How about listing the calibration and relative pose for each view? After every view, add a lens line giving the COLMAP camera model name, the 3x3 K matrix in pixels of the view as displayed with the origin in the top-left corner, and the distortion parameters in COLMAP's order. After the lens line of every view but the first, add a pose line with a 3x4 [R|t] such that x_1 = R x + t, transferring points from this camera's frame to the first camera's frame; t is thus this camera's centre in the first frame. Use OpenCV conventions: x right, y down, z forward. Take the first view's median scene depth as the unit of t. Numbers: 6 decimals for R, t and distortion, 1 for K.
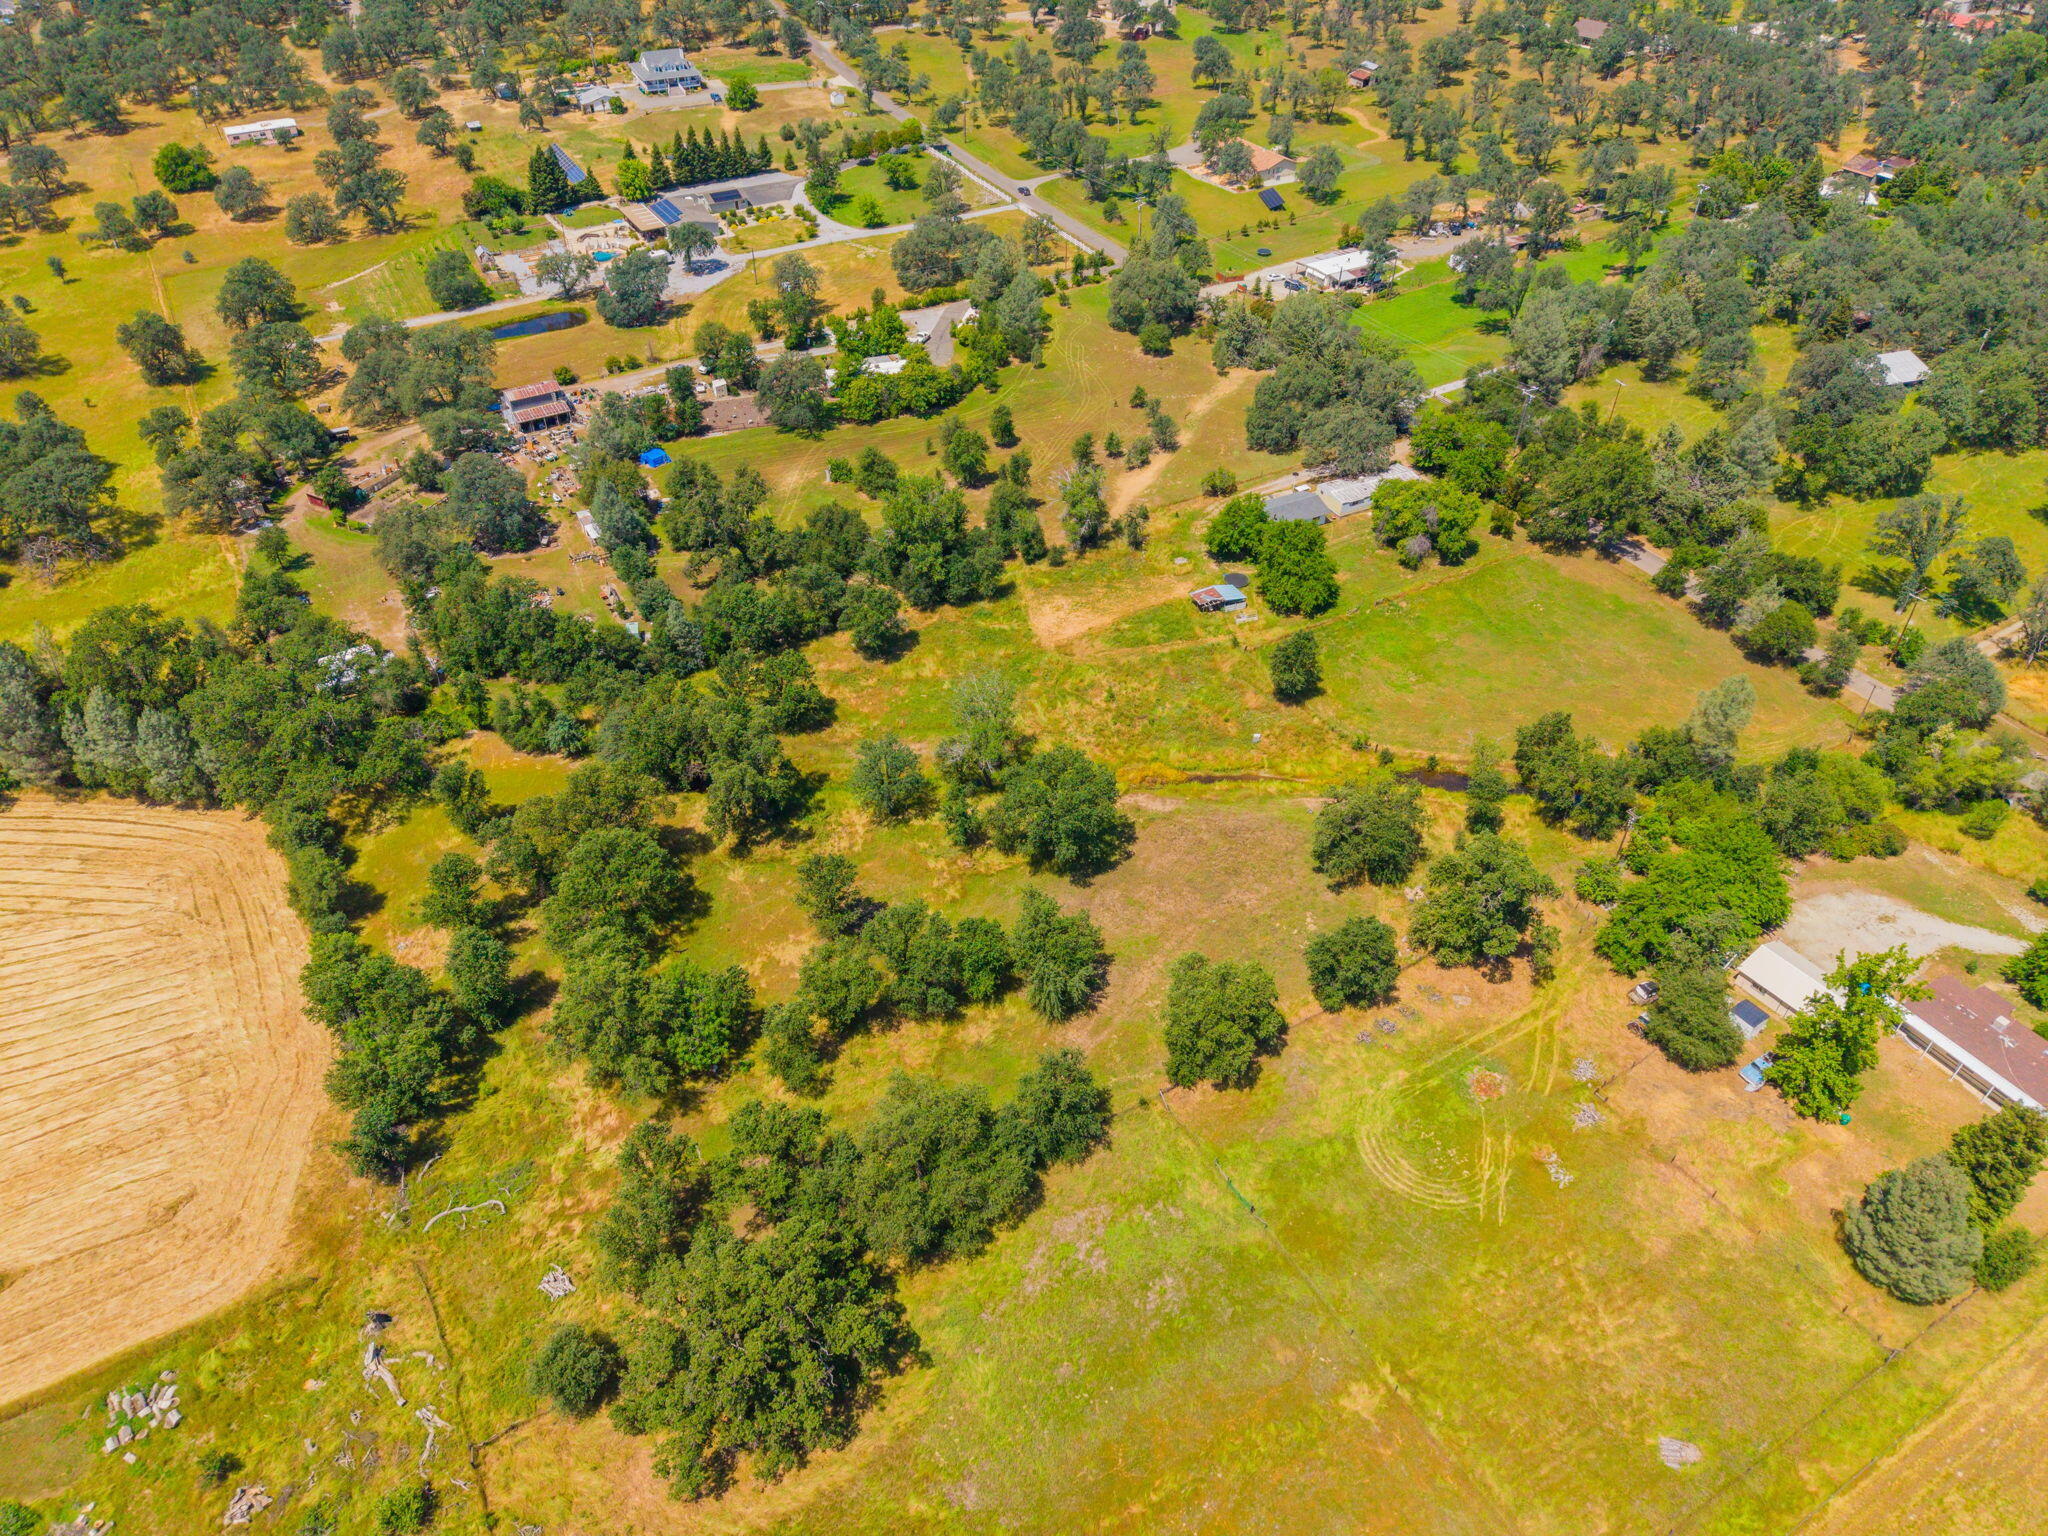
lens RADIAL K [[1371.4, 0, 1019.5], [0, 1371.4, 763.4], [0, 0, 1]] dist [0.011765, -0.008087]
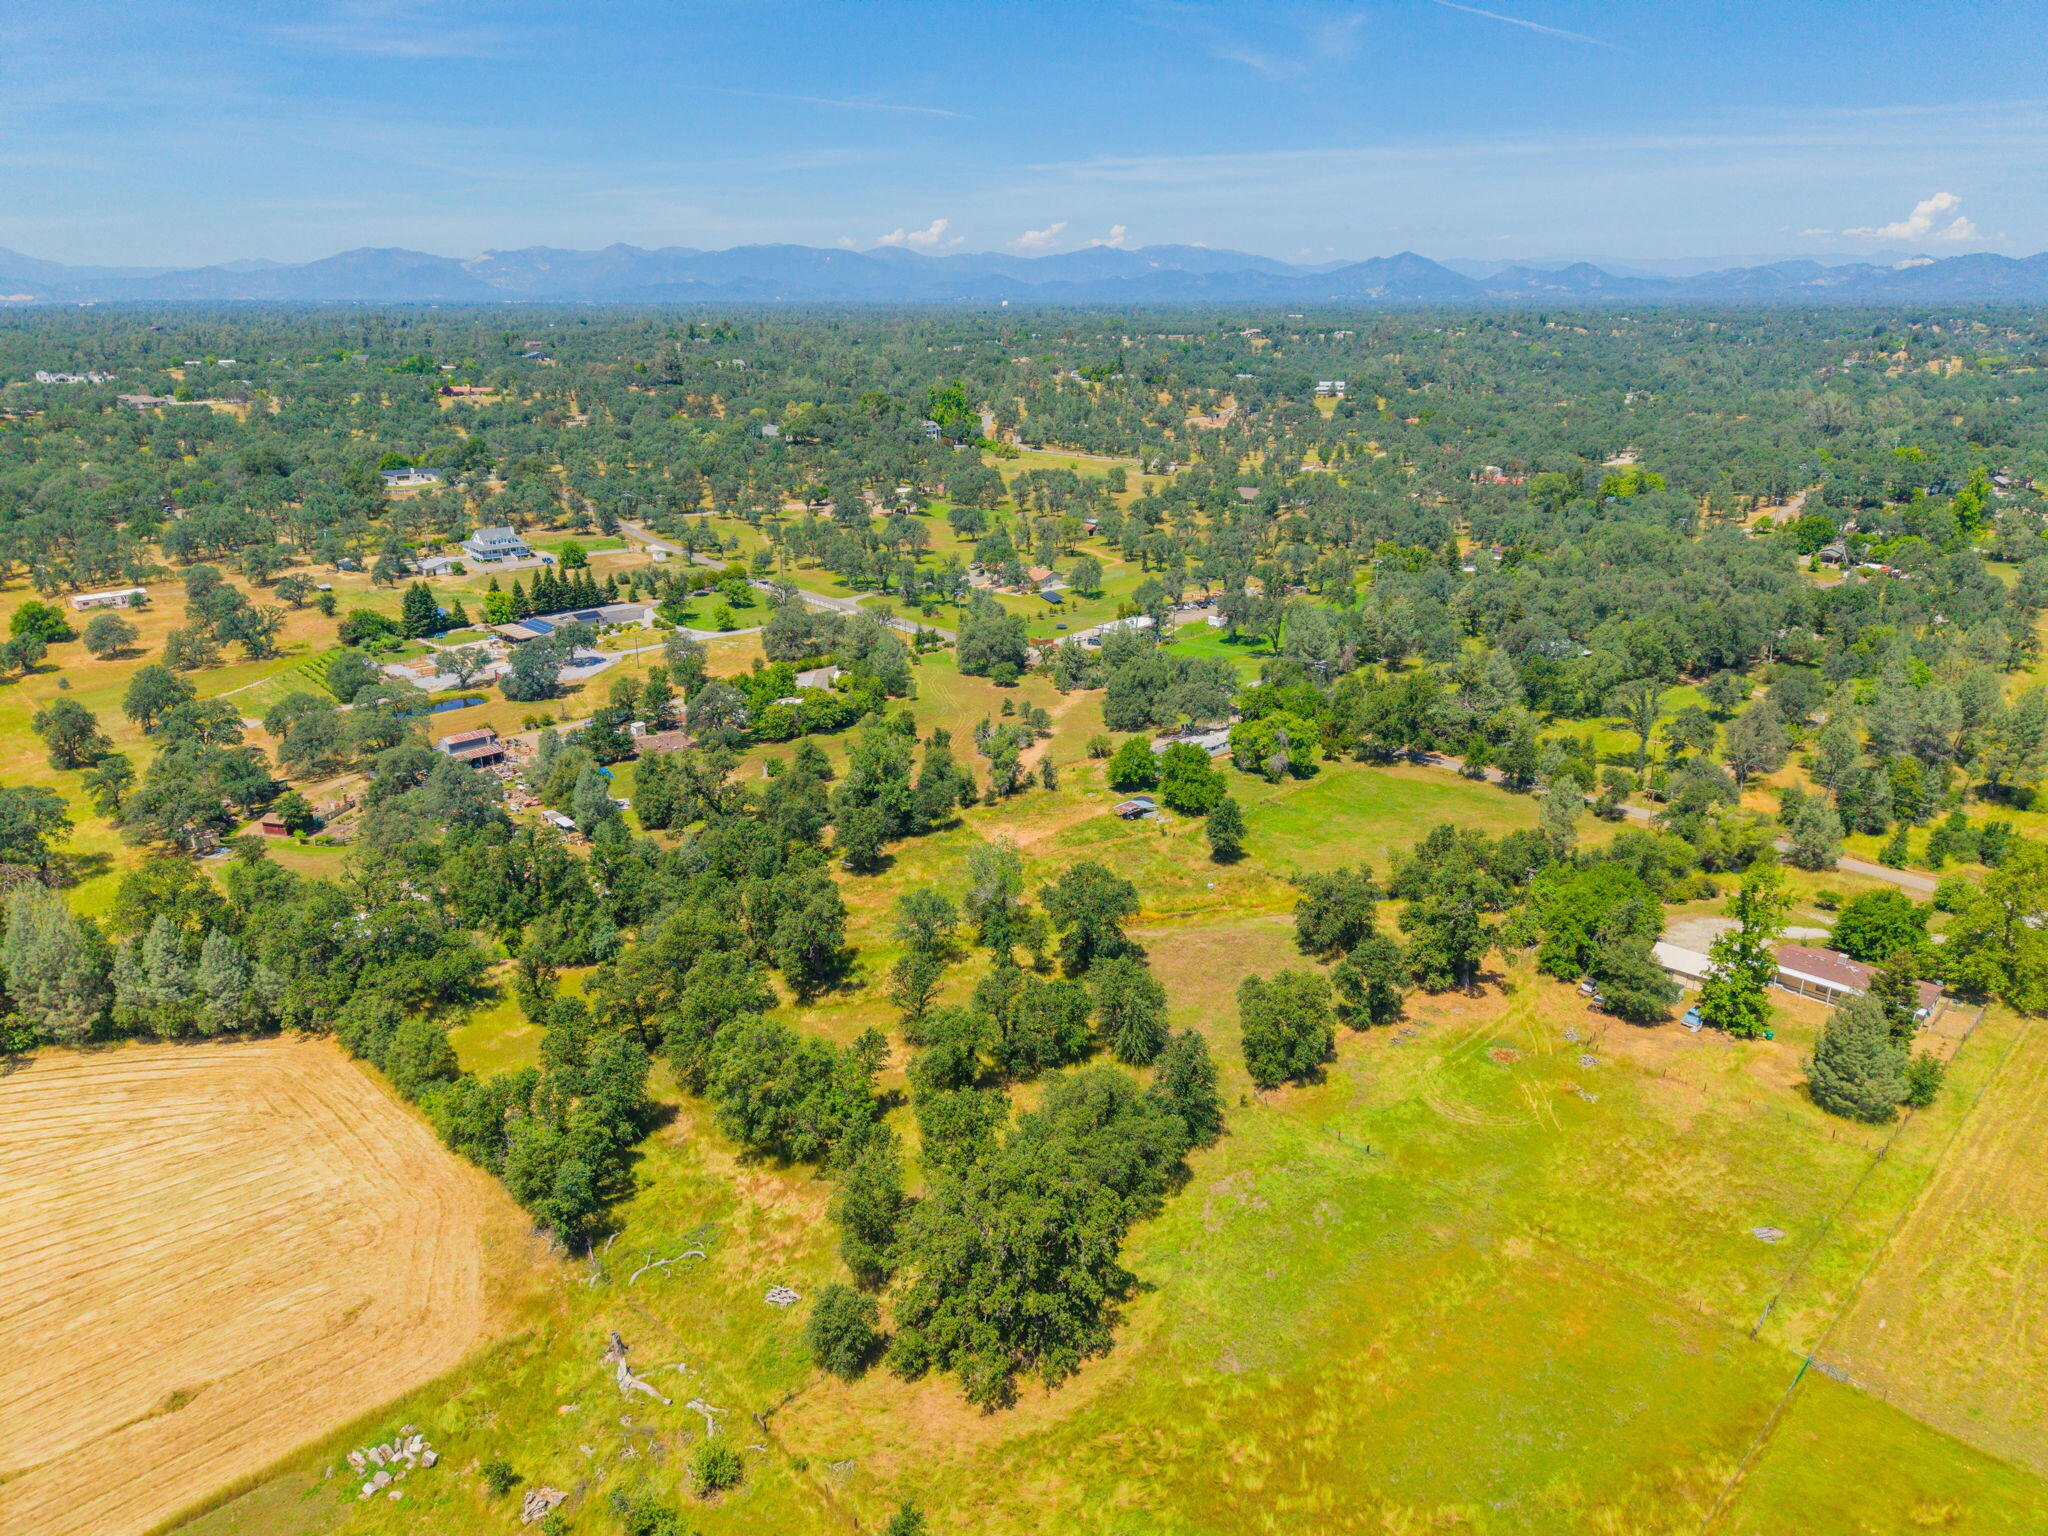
lens RADIAL K [[1371.4, 0, 1019.5], [0, 1371.4, 763.4], [0, 0, 1]] dist [0.011765, -0.008087]
pose [[0.970443, -0.079766, 0.227765, -0.216947], [0.157440, 0.924549, -0.347019, 0.233940], [-0.182900, 0.372621, 0.909781, -0.072483]]
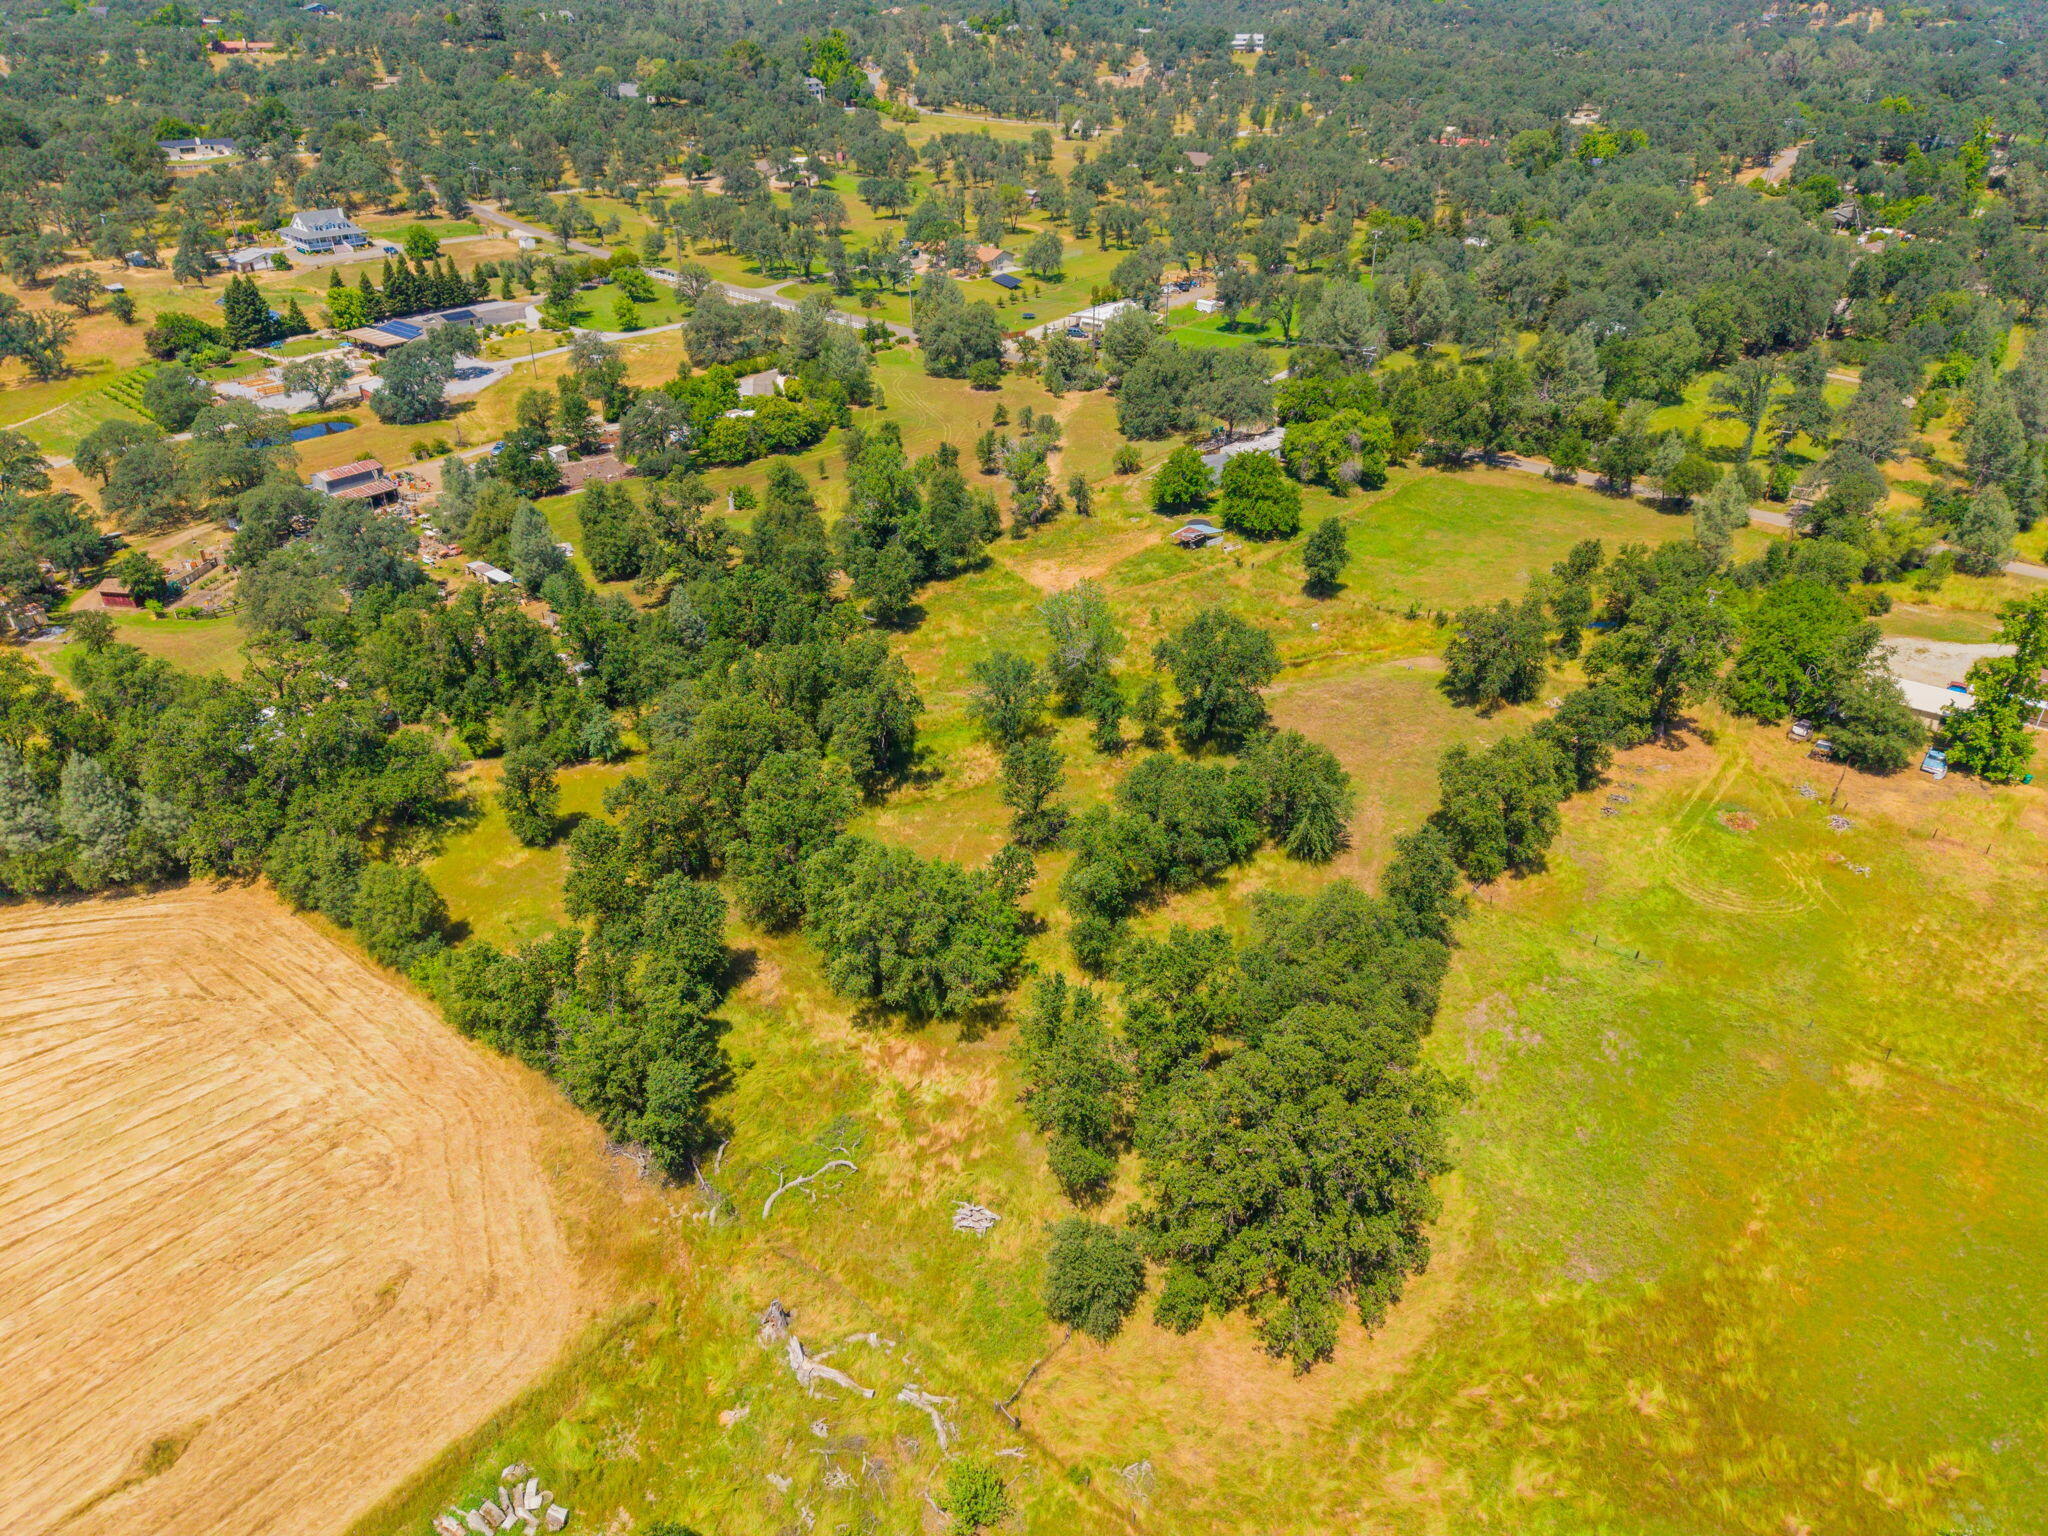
lens RADIAL K [[1371.4, 0, 1019.5], [0, 1371.4, 763.4], [0, 0, 1]] dist [0.011765, -0.008087]
pose [[0.939511, -0.174748, 0.294589, -0.294071], [0.221681, 0.965861, -0.134049, 0.142034], [-0.261107, 0.191245, 0.946176, 0.124152]]
